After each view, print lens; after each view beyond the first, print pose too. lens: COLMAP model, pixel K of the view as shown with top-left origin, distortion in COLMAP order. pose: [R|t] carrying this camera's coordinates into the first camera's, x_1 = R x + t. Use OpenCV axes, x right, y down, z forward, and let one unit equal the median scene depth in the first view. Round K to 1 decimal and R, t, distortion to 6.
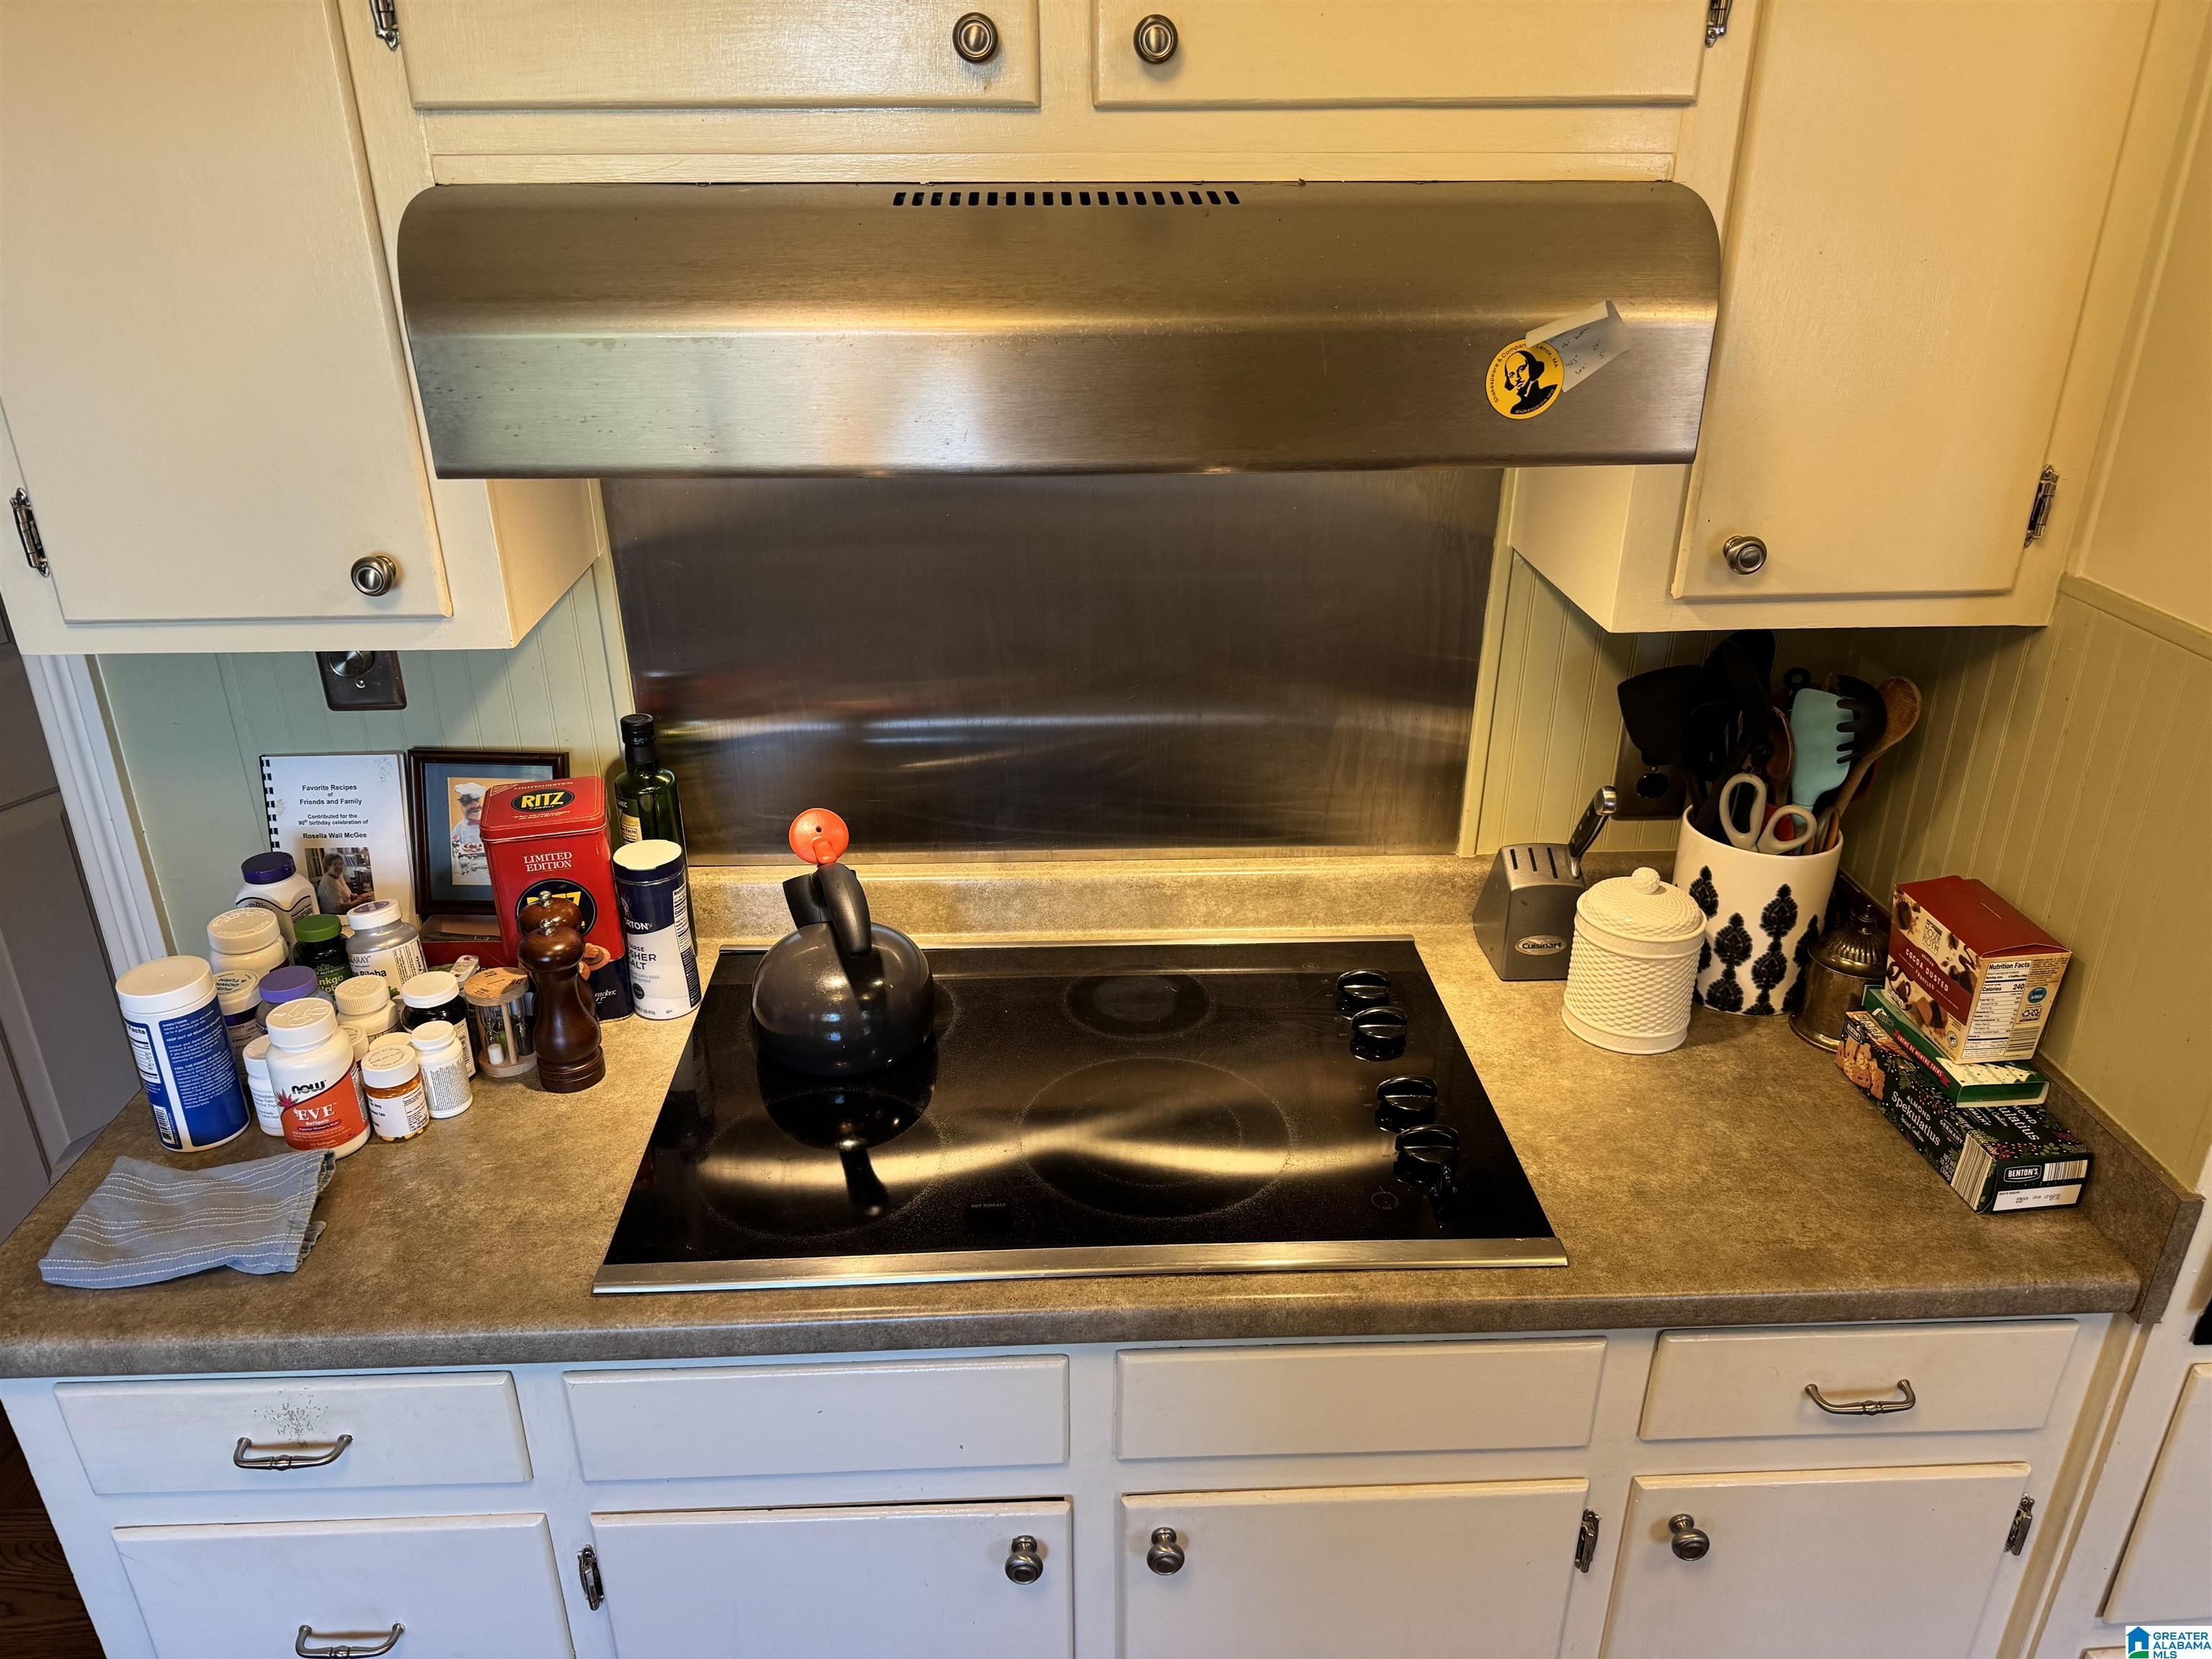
lens RADIAL K [[1555.7, 0, 1106.0], [0, 1555.7, 829.5], [0, 0, 1]] dist [-0.003227, -0.009138]
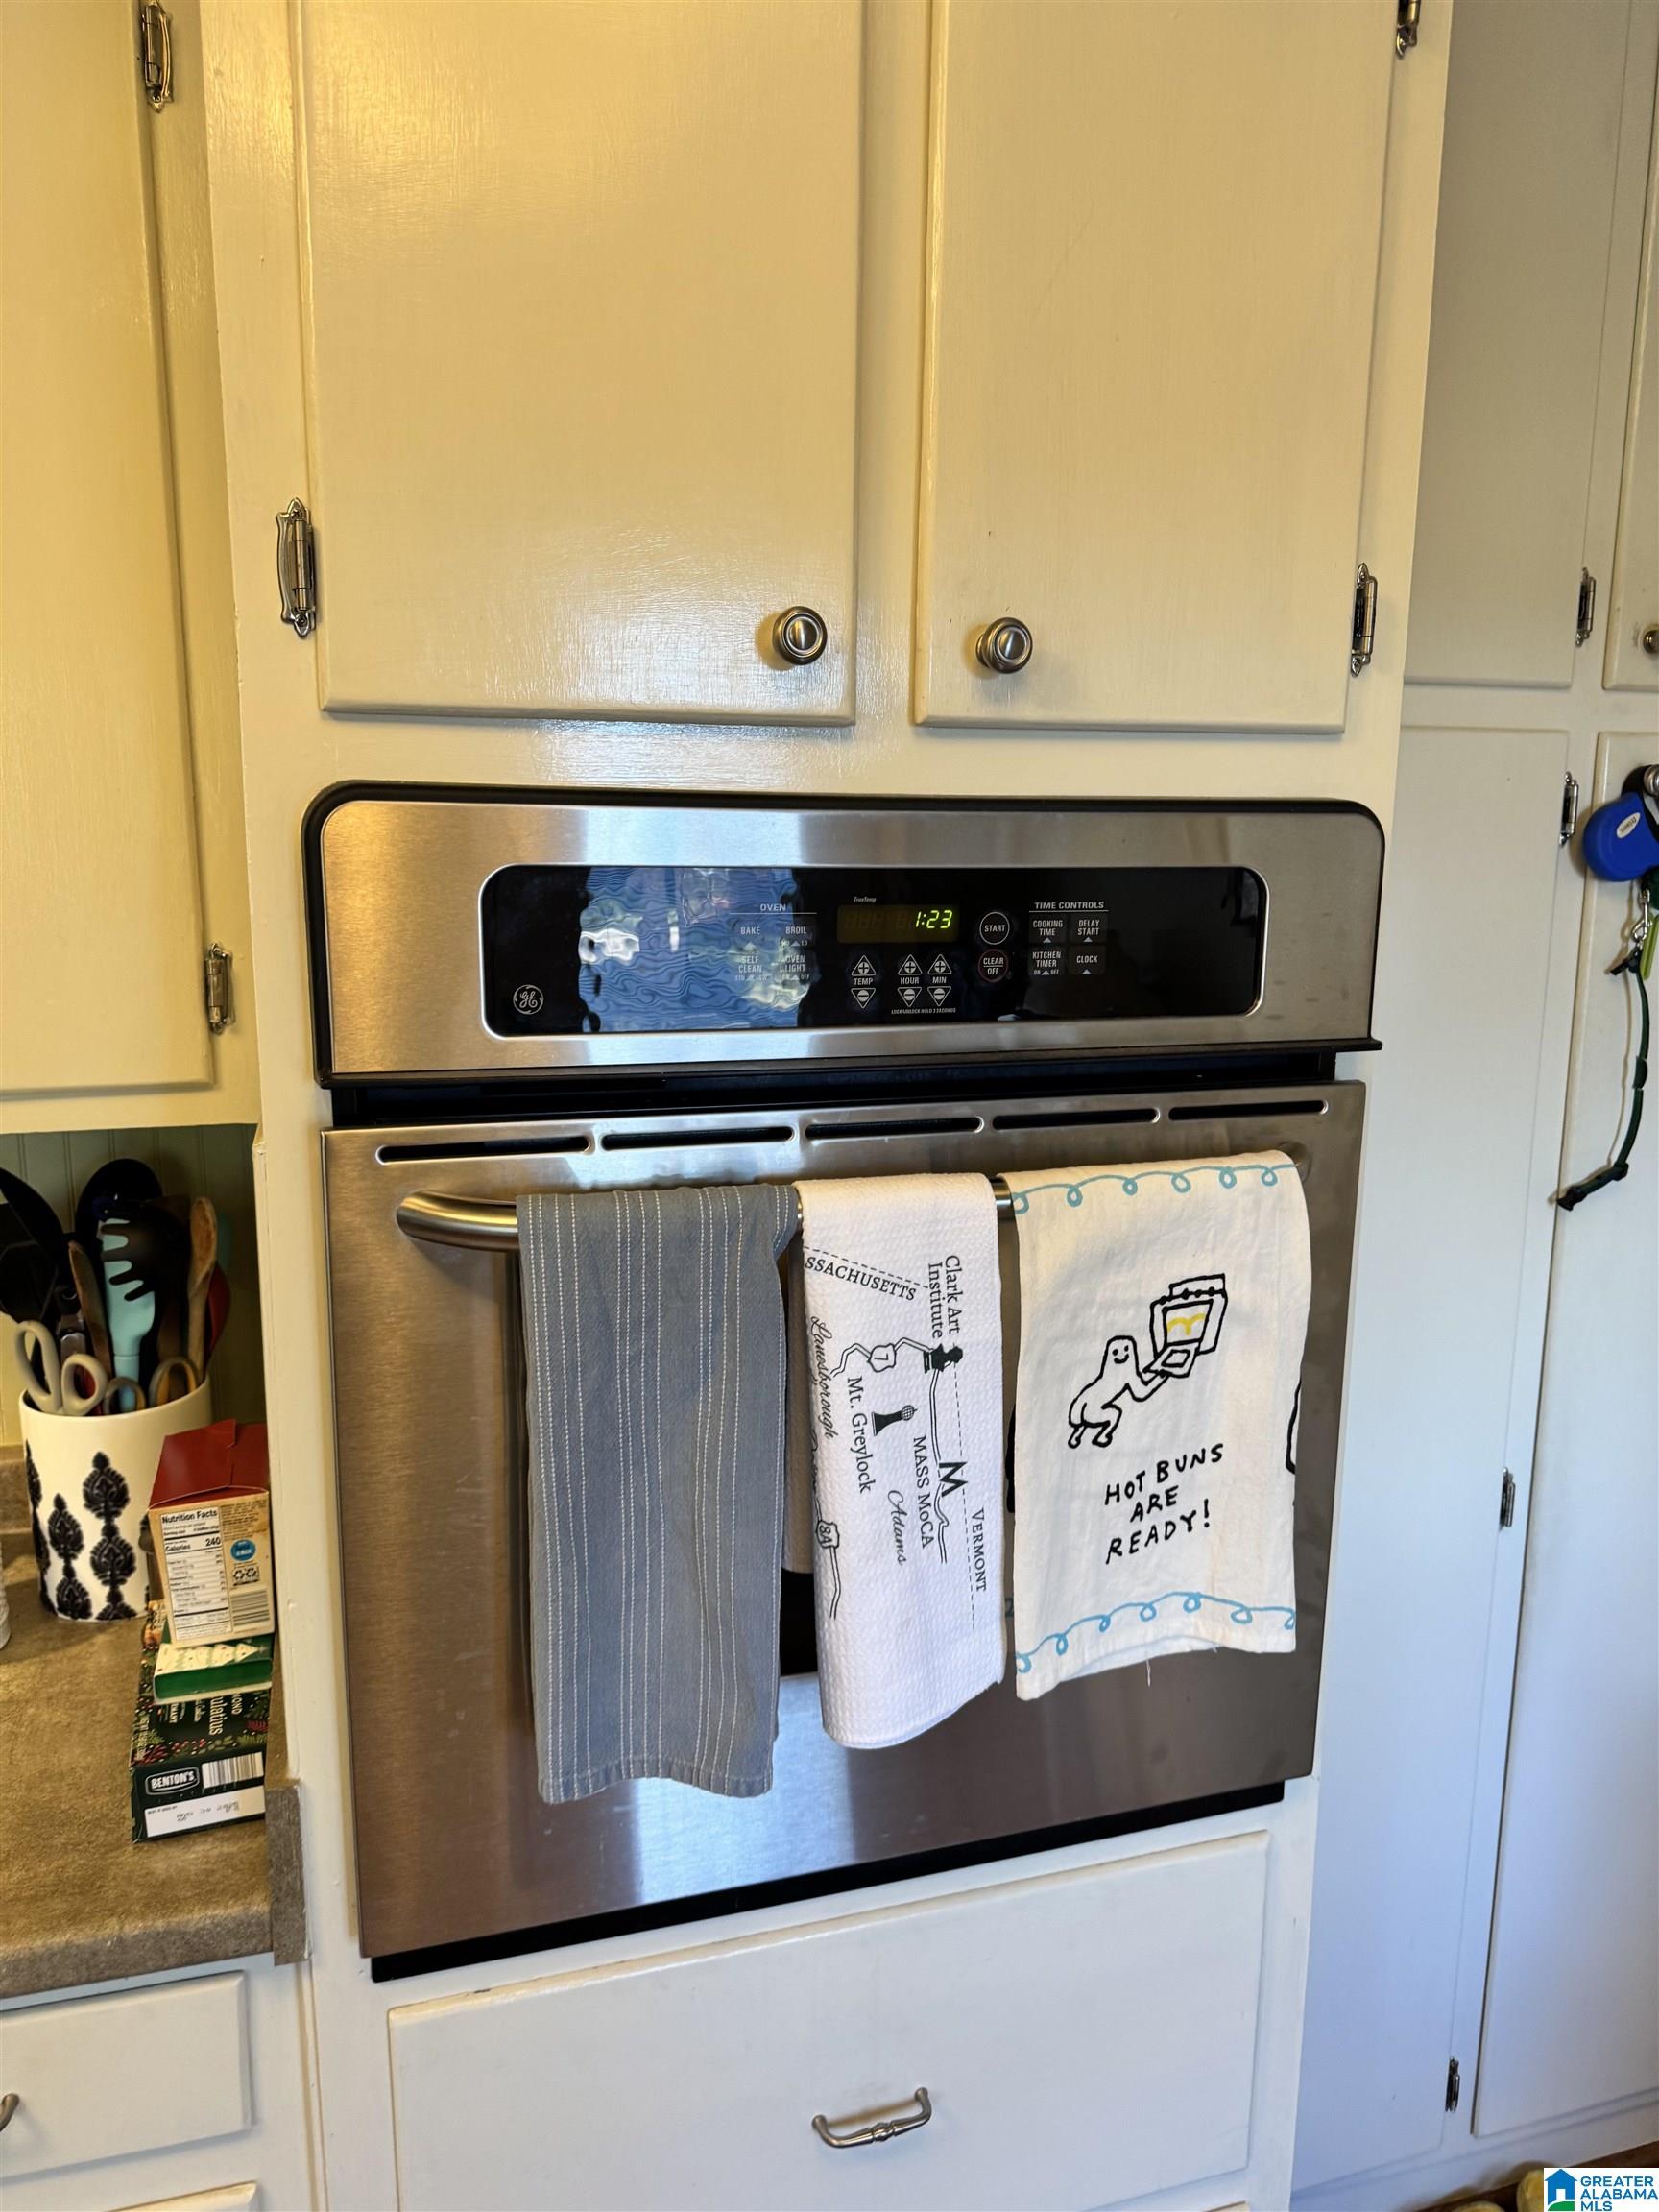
lens RADIAL K [[1555.7, 0, 829.5], [0, 1555.7, 1106.0], [0, 0, 1]] dist [-0.003227, -0.009138]
pose [[0.971100, -0.037180, 0.235759, 0.630368], [0.094741, 0.966685, -0.237790, 0.091616], [-0.219064, 0.253254, 0.942270, 0.073888]]
